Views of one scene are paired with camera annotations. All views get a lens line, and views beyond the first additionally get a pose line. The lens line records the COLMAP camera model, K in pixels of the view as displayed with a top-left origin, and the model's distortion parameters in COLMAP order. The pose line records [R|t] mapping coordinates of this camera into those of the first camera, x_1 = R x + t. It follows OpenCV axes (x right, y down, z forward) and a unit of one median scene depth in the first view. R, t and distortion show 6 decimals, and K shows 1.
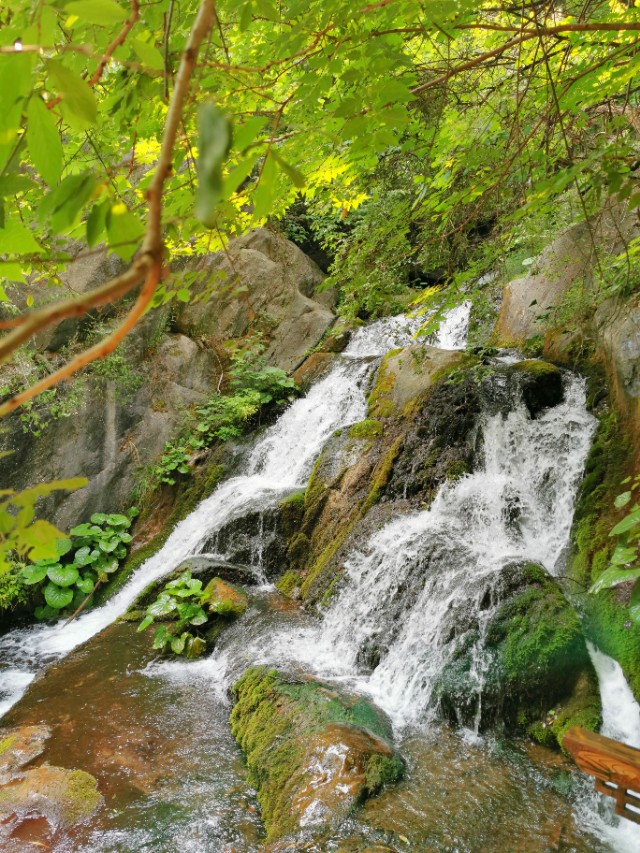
lens RADIAL K [[661.6, 0, 320.0], [0, 661.6, 426.5], [0, 0, 1]] dist [0.087865, -0.130714]
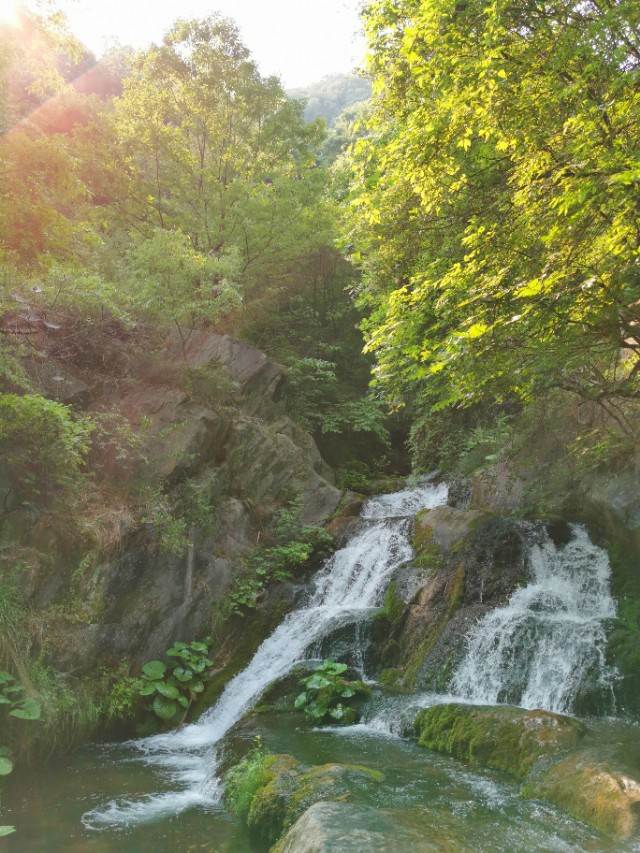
lens RADIAL K [[661.6, 0, 320.0], [0, 661.6, 426.5], [0, 0, 1]] dist [0.087865, -0.130714]
pose [[0.975831, 0.073620, 0.205753, -0.364171], [-0.004912, 0.948695, -0.316154, 0.142856], [-0.218472, 0.307502, 0.926128, -0.226361]]
